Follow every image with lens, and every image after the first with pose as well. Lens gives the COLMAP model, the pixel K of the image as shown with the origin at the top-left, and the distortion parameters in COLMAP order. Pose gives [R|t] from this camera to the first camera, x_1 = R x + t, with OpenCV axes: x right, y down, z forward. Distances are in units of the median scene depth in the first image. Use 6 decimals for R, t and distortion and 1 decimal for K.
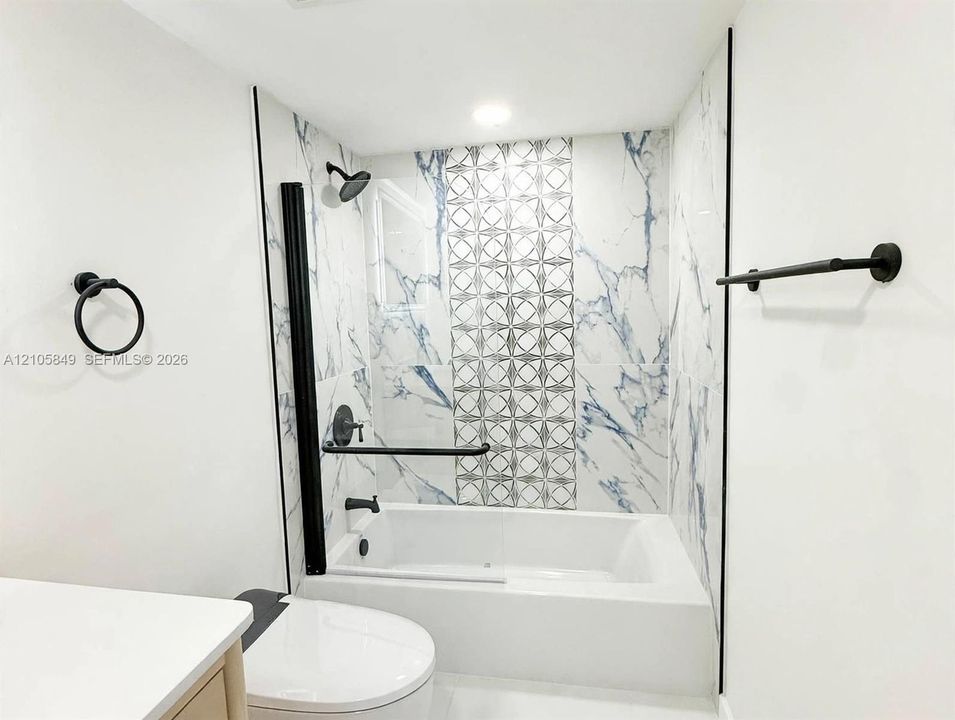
lens RADIAL K [[505.1, 0, 478.5], [0, 505.1, 351.2], [0, 0, 1]] dist [-0.000281, -0.000481]
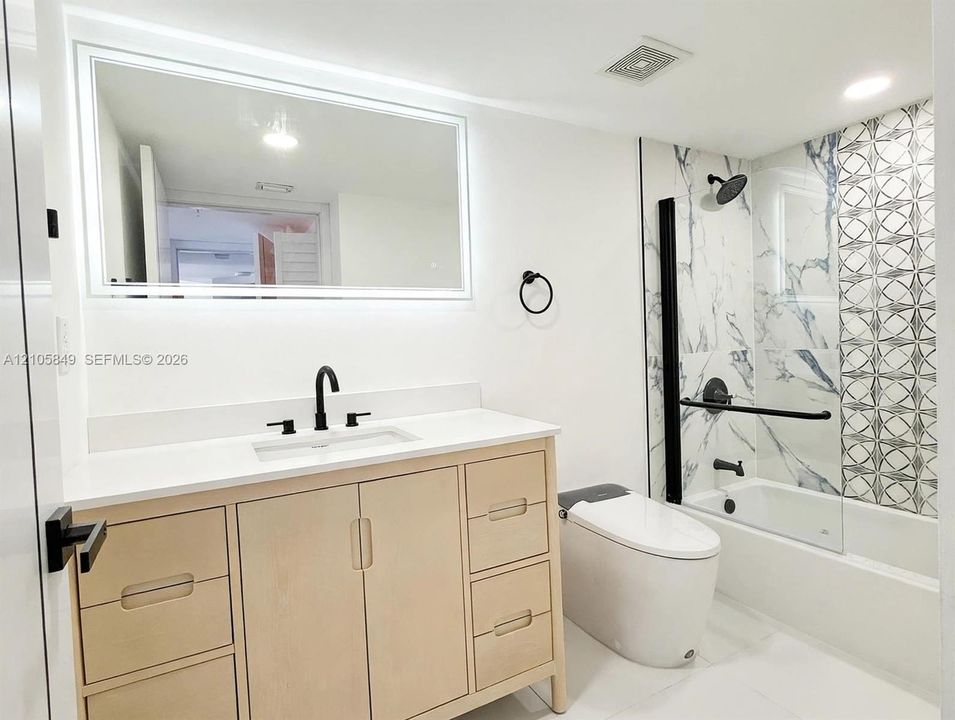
lens RADIAL K [[505.1, 0, 478.5], [0, 505.1, 351.2], [0, 0, 1]] dist [-0.000281, -0.000481]
pose [[0.635222, 0.025854, -0.771897, 0.261822], [-0.051644, 0.998625, -0.009052, 0.077605], [0.770601, 0.045613, 0.635683, -0.156182]]
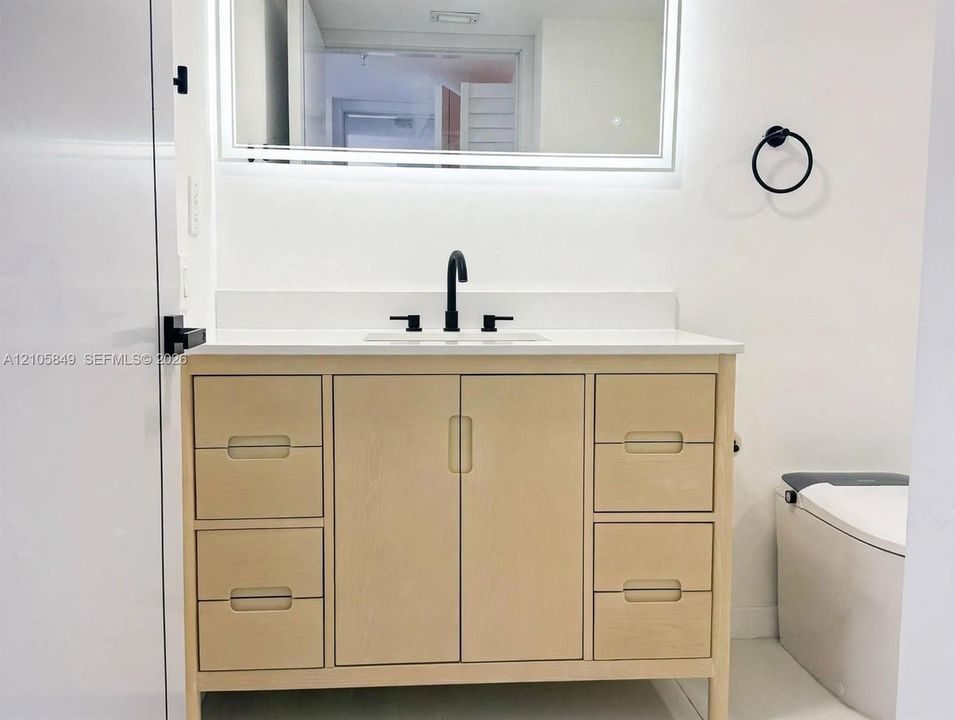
lens RADIAL K [[908.1, 0, 477.5], [0, 908.1, 360.0], [0, 0, 1]] dist [0.123977, -0.004039]
pose [[0.260718, 0.115630, -0.958465, 0.563382], [-0.103745, 0.990408, 0.091264, 0.124214], [0.959825, 0.075642, 0.270213, -0.122496]]
